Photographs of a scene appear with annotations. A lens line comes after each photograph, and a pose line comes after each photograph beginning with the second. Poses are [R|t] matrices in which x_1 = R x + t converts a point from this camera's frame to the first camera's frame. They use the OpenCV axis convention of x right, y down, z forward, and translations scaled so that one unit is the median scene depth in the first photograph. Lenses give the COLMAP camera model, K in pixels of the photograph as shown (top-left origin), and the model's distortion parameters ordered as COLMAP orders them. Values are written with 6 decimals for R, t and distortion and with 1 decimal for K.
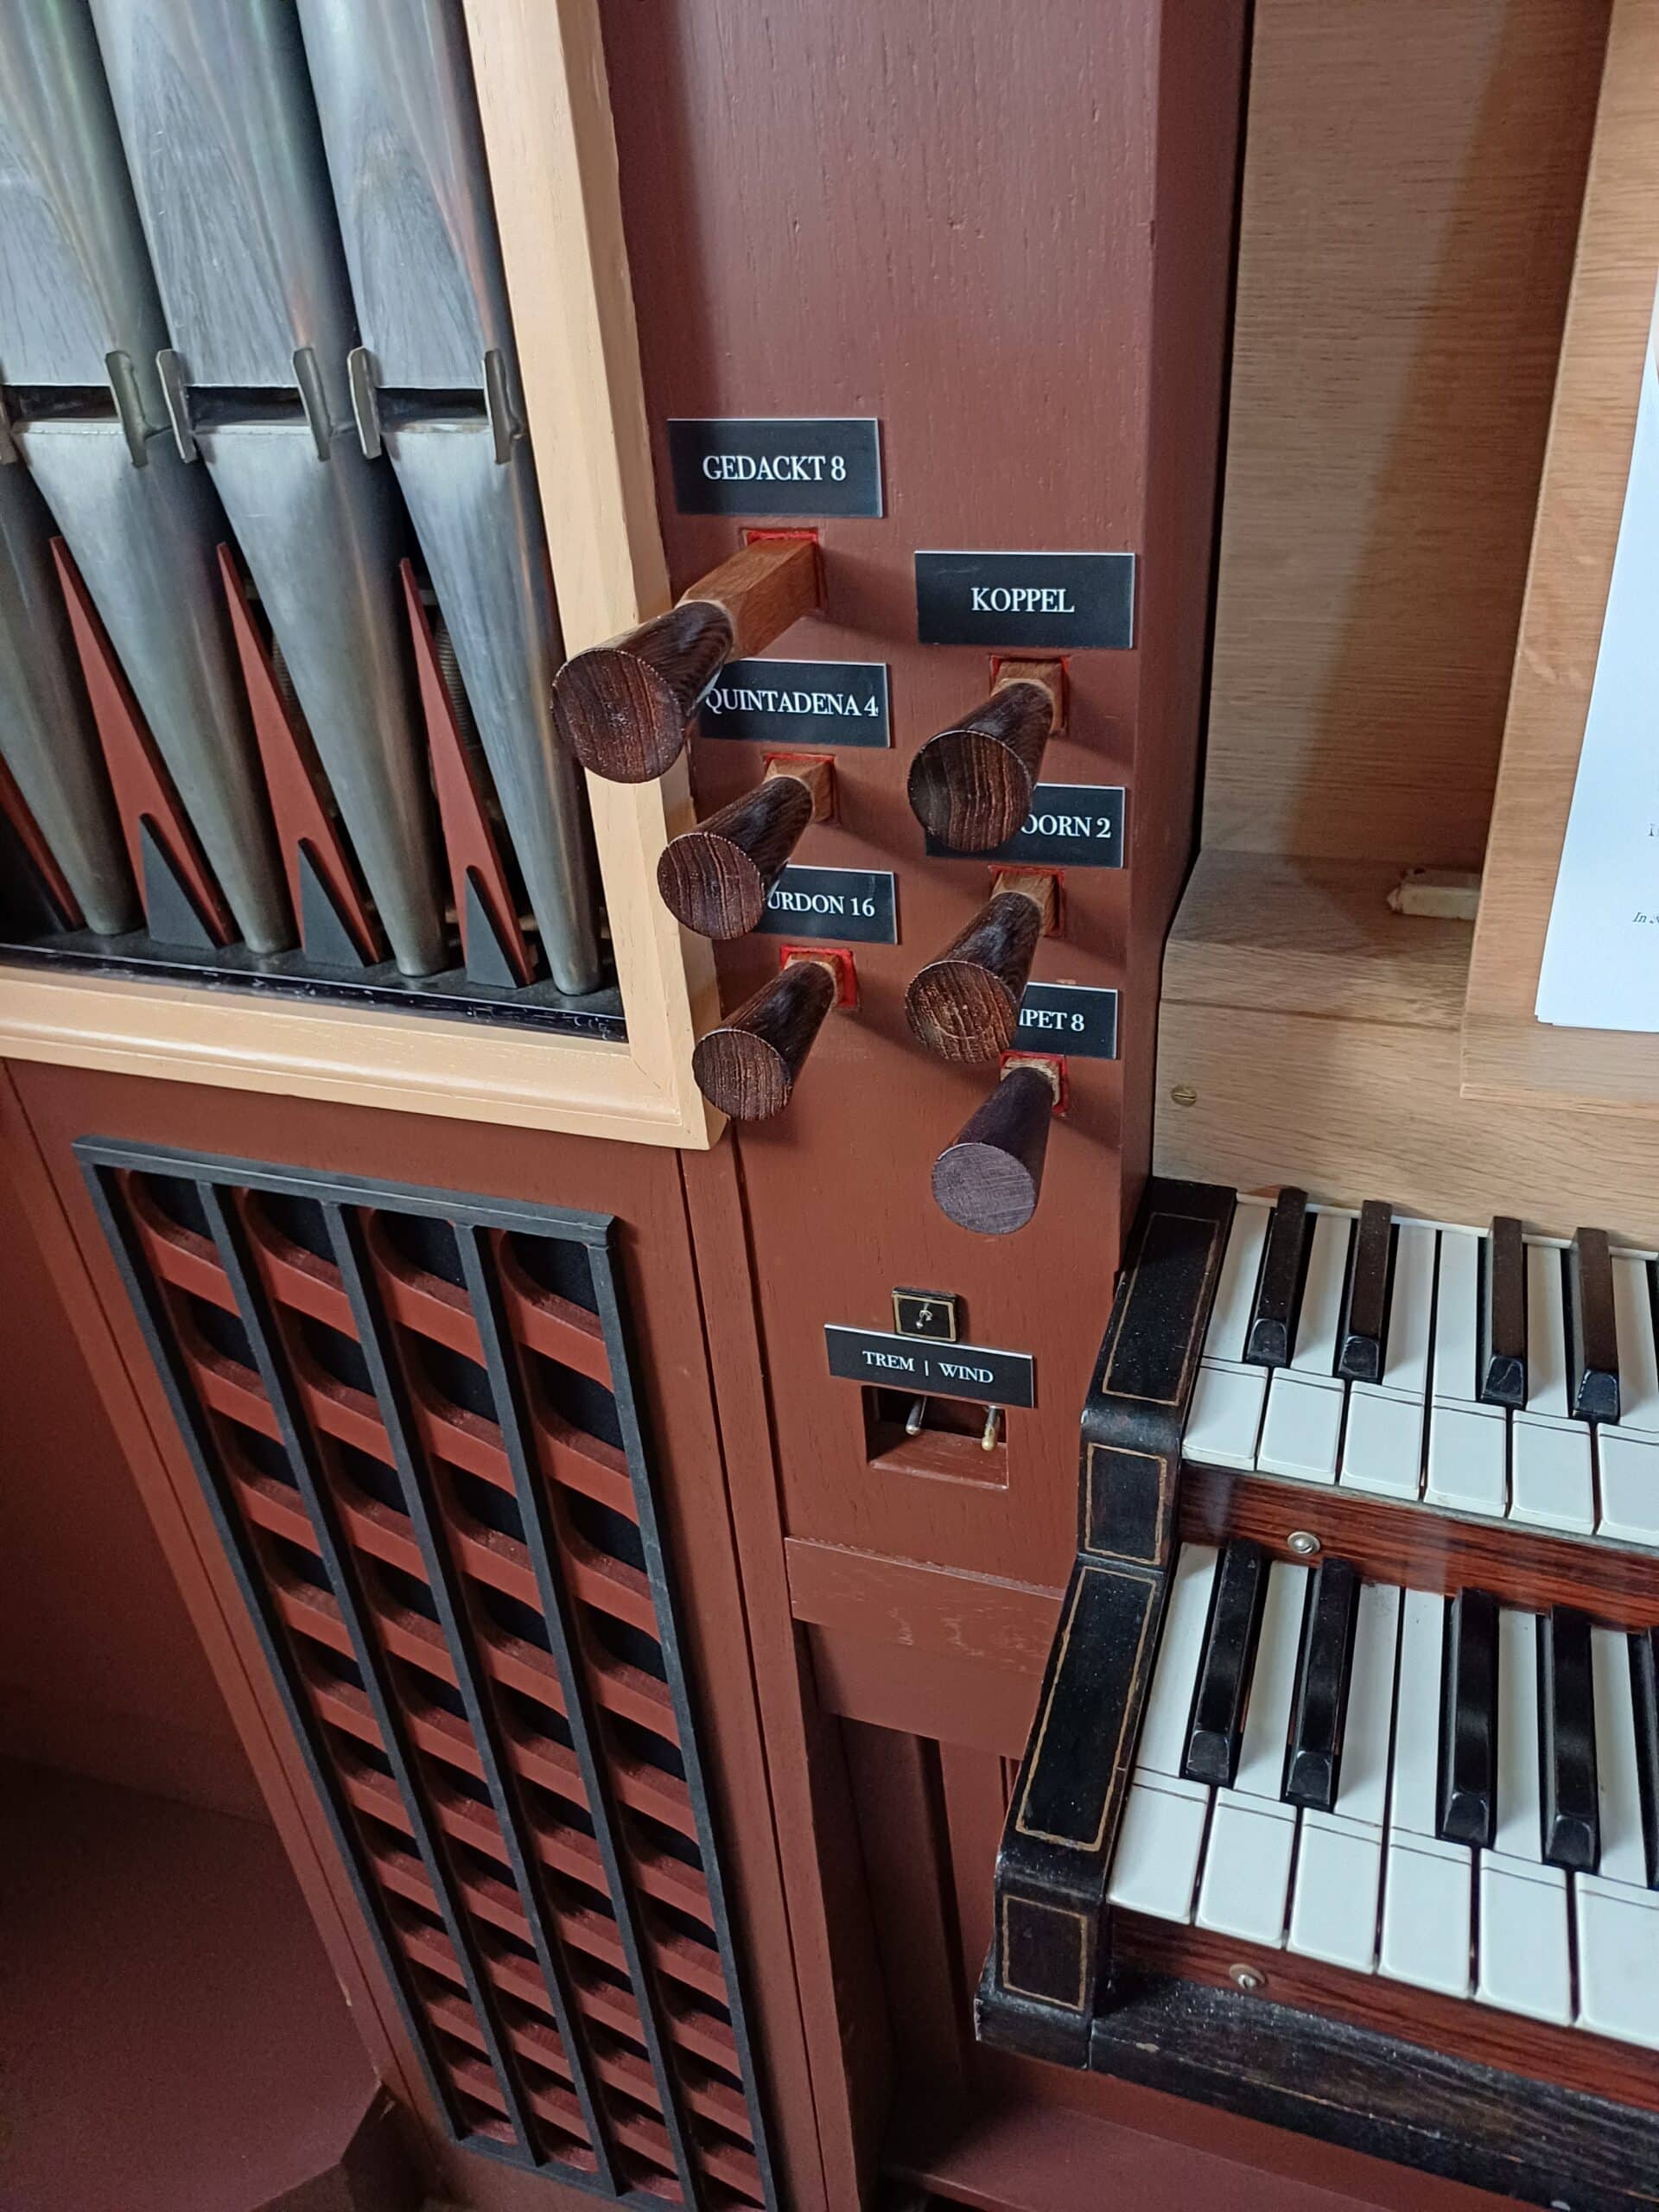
lens RADIAL K [[1634.2, 0, 824.1], [0, 1634.2, 1104.6], [0, 0, 1]] dist [0.070481, -0.074556]
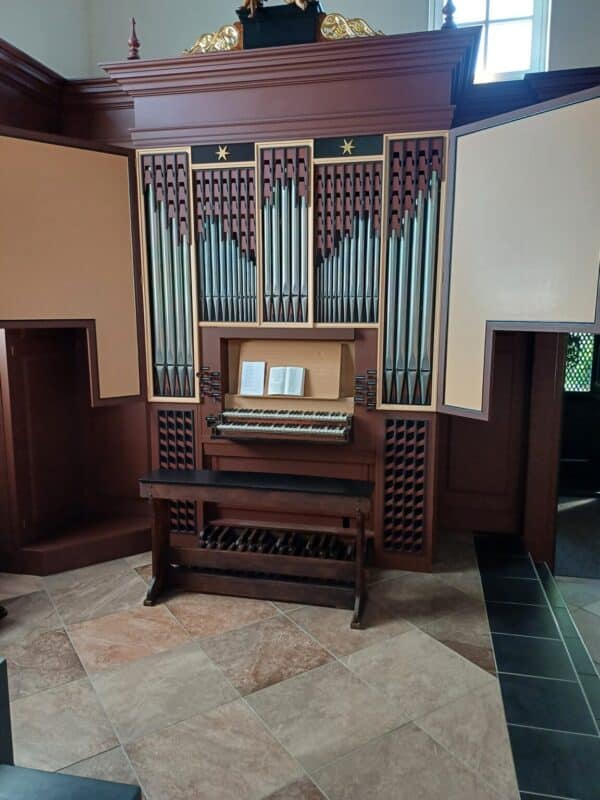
lens RADIAL K [[591.0, 0, 299.4], [0, 591.0, 405.2], [0, 0, 1]] dist [0.070481, -0.074556]
pose [[0.992580, 0.044659, 0.113091, 0.270561], [0.007179, 0.906957, -0.421162, 2.612979], [-0.121377, 0.418849, 0.899907, -4.676278]]
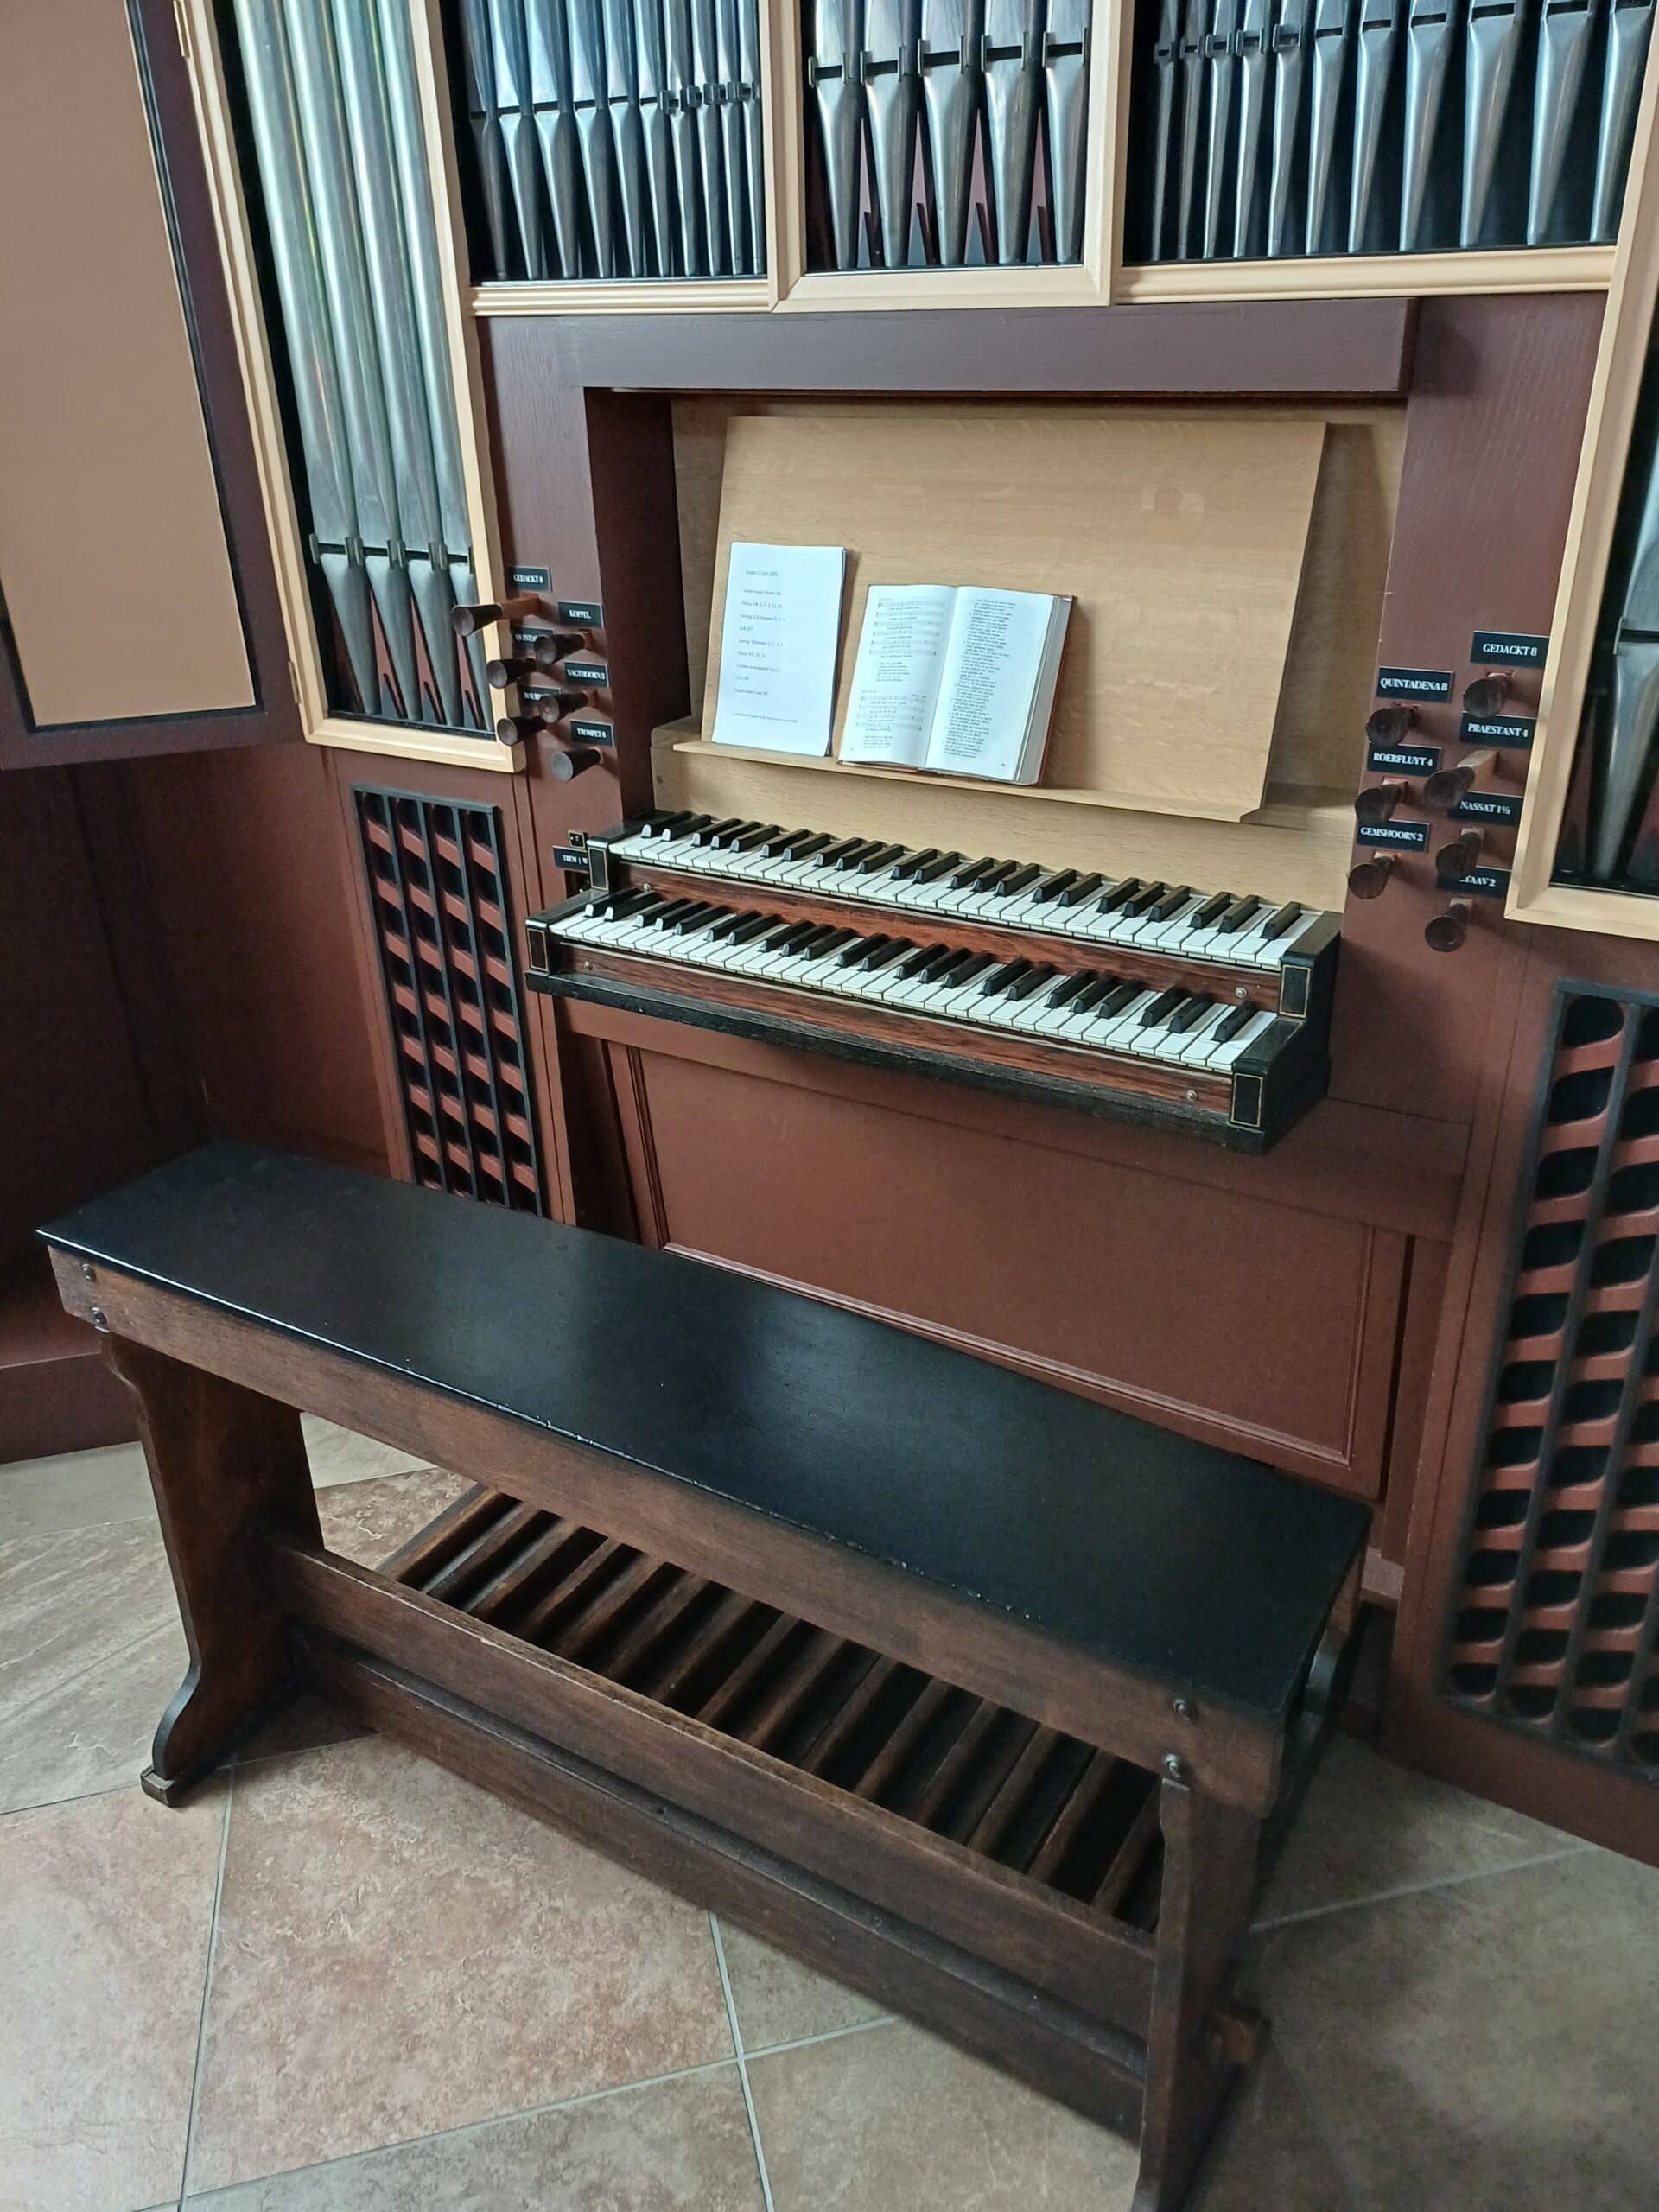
lens RADIAL K [[1634.2, 0, 841.8], [0, 1634.2, 1107.9], [0, 0, 1]] dist [0.070481, -0.074556]
pose [[0.974316, 0.133310, -0.181487, 1.206601], [-0.156044, 0.980759, -0.117316, 0.928954], [0.162356, 0.142622, 0.976371, -1.977055]]
